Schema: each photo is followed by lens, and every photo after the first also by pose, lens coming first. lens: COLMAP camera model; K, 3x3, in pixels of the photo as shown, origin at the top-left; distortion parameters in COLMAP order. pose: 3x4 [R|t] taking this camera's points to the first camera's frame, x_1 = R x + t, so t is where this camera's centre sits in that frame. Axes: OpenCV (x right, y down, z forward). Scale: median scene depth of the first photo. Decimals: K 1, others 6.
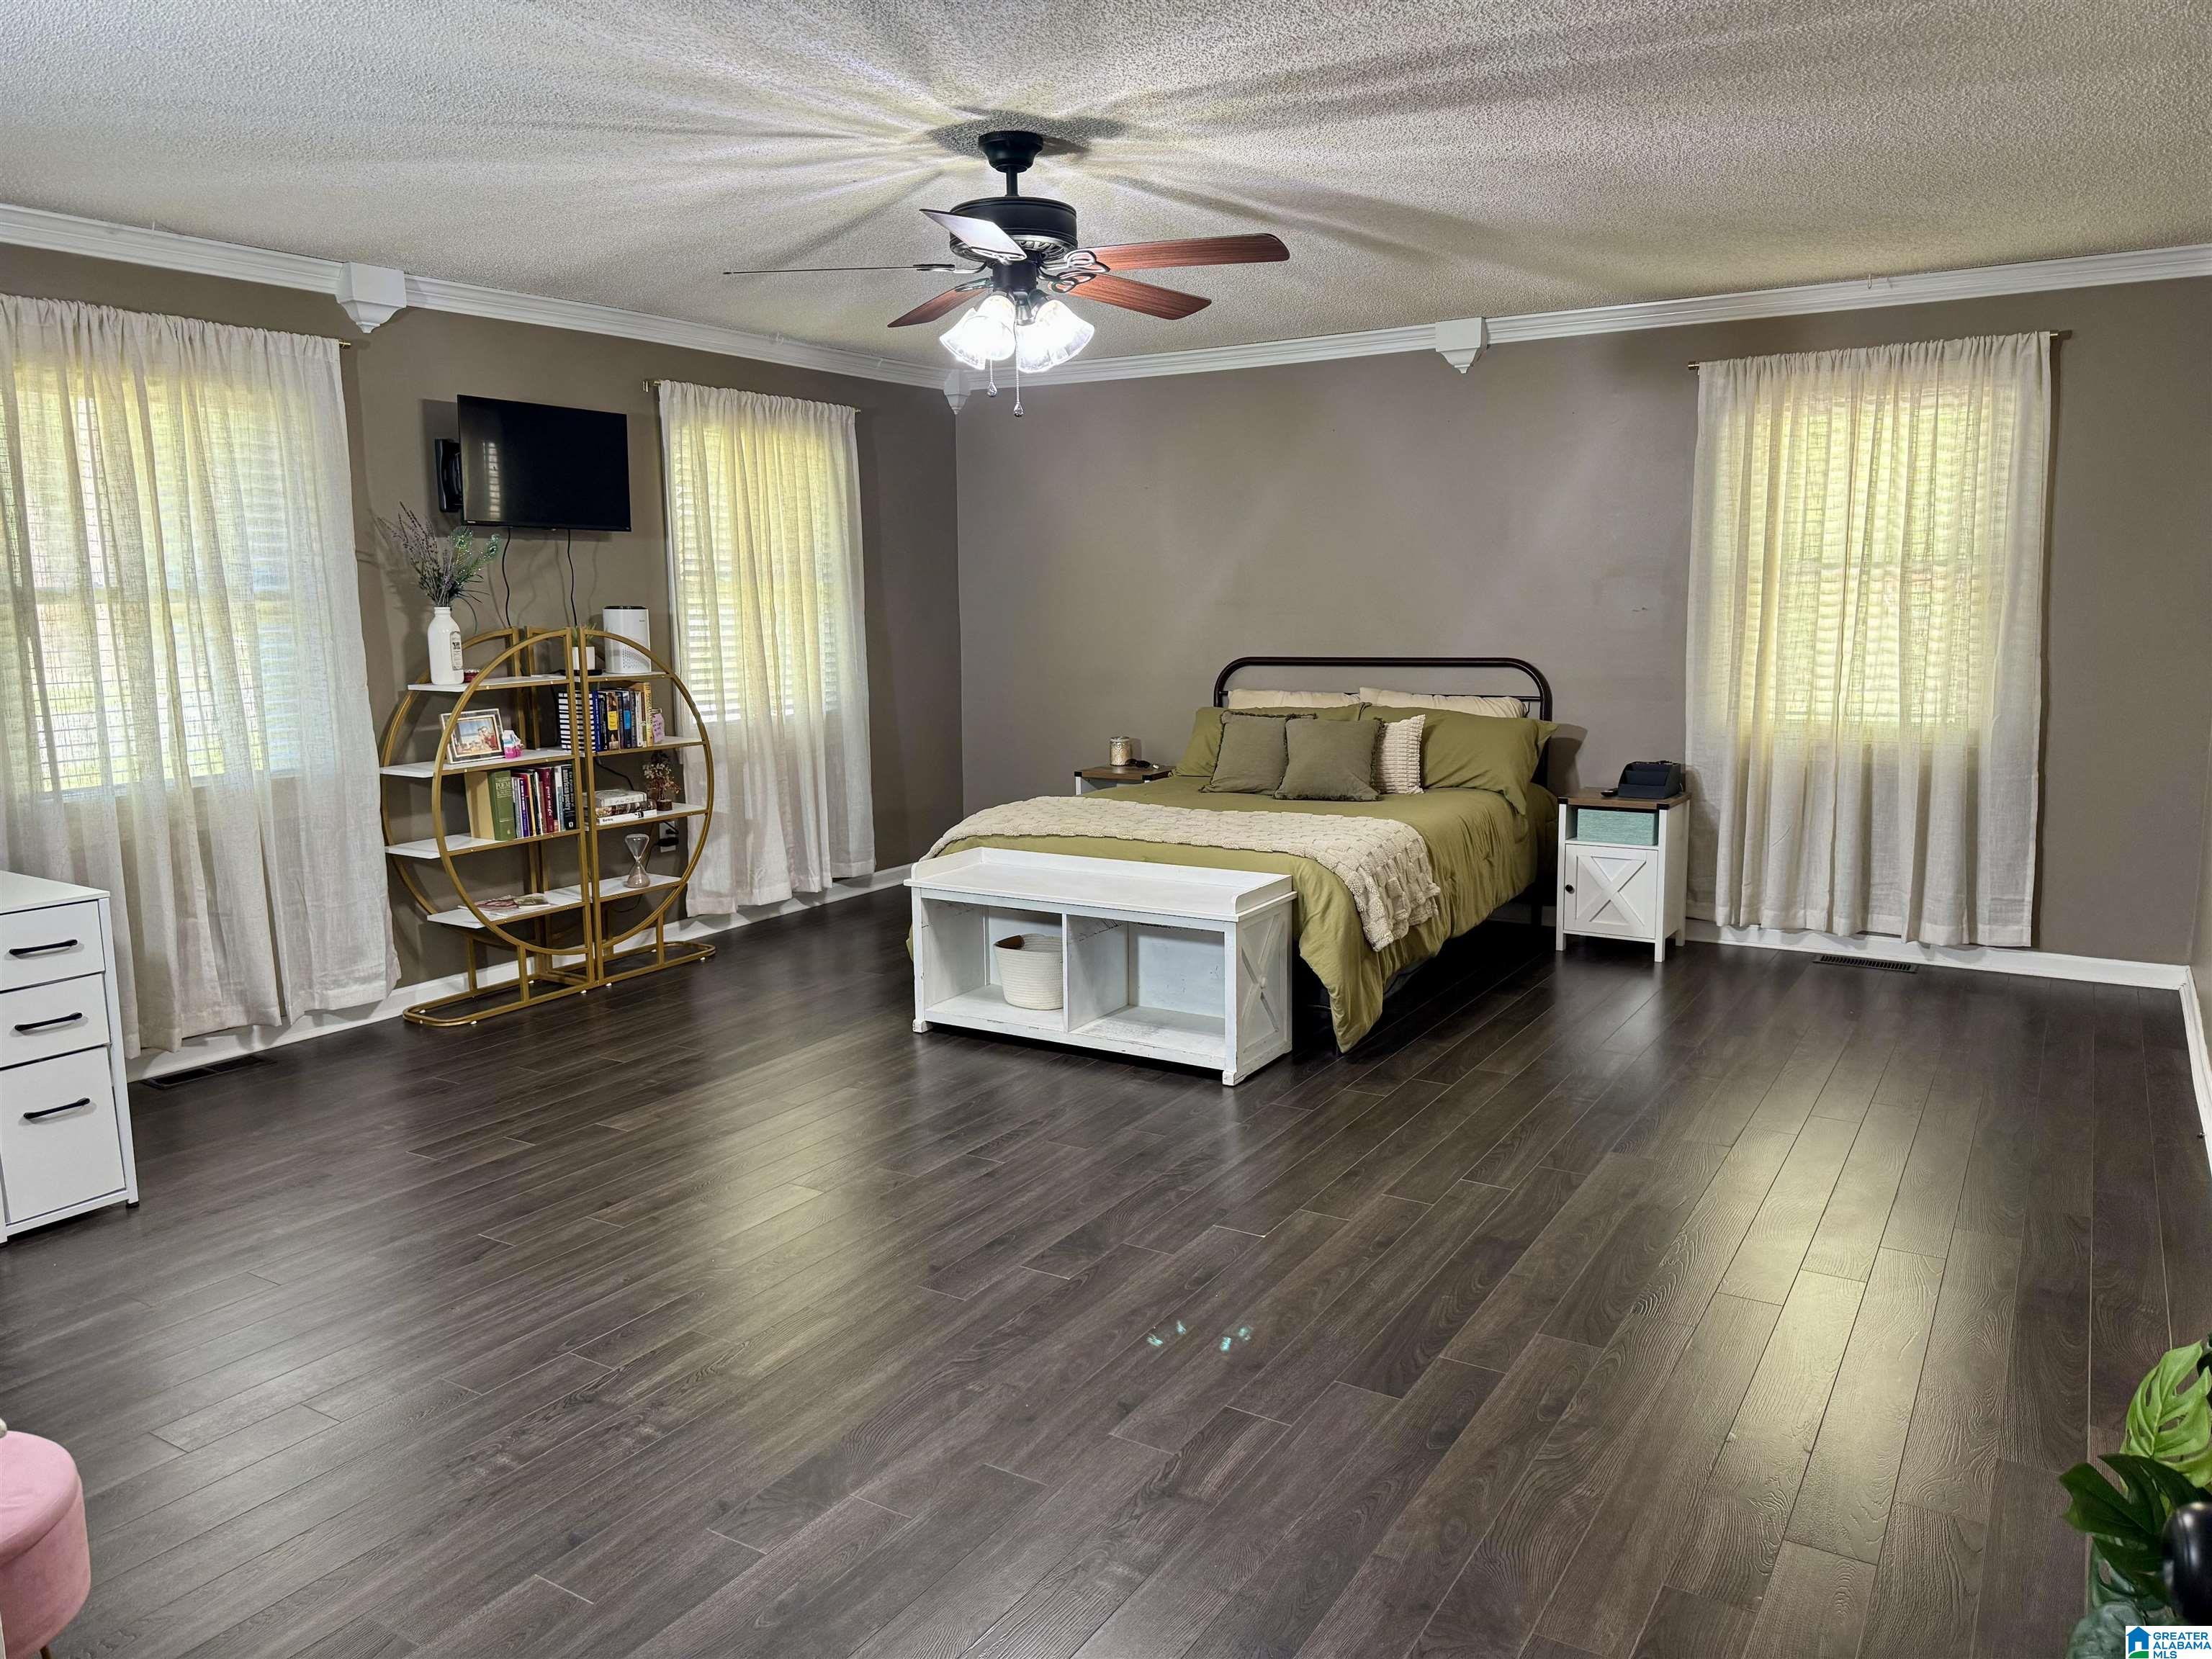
lens RADIAL K [[1547.5, 0, 1106.0], [0, 1547.5, 829.5], [0, 0, 1]] dist [0.125072, -0.244830]
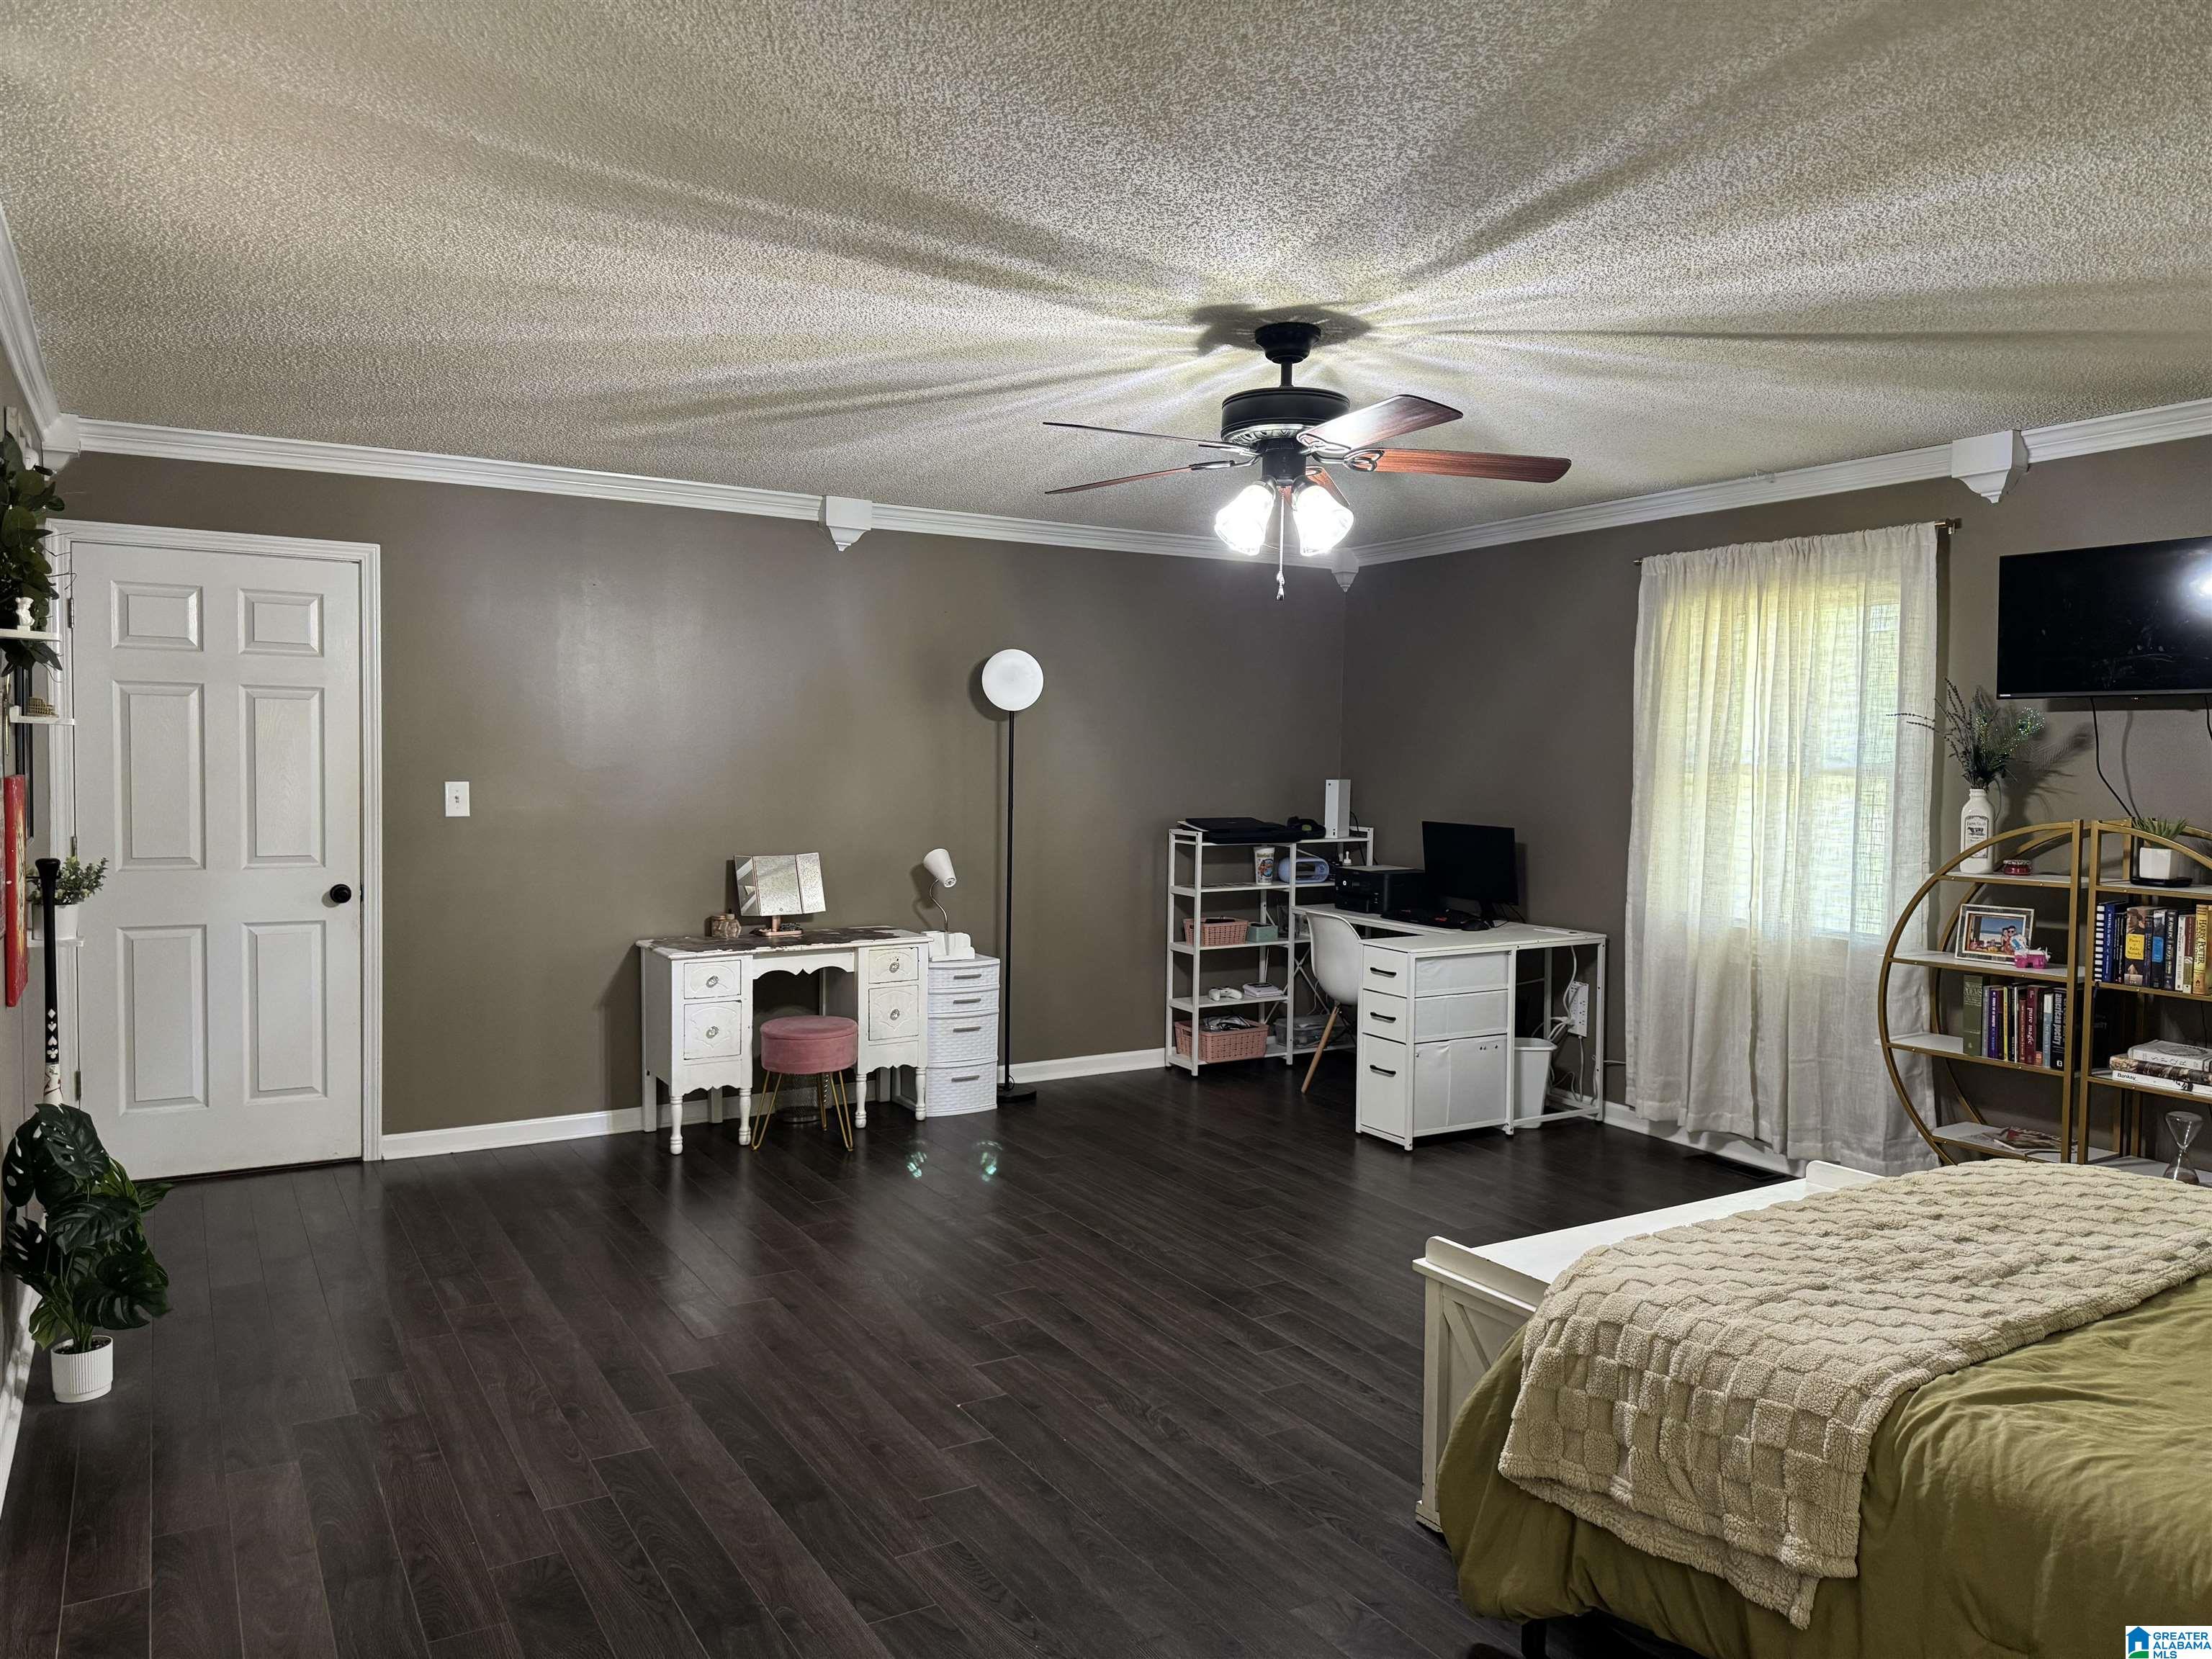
lens RADIAL K [[1547.5, 0, 1106.0], [0, 1547.5, 829.5], [0, 0, 1]] dist [0.125072, -0.244830]
pose [[-0.456379, 0.050263, -0.888365, 0.750940], [-0.142967, 0.981289, 0.128967, -0.198491], [0.878224, 0.185865, -0.440654, 1.169496]]
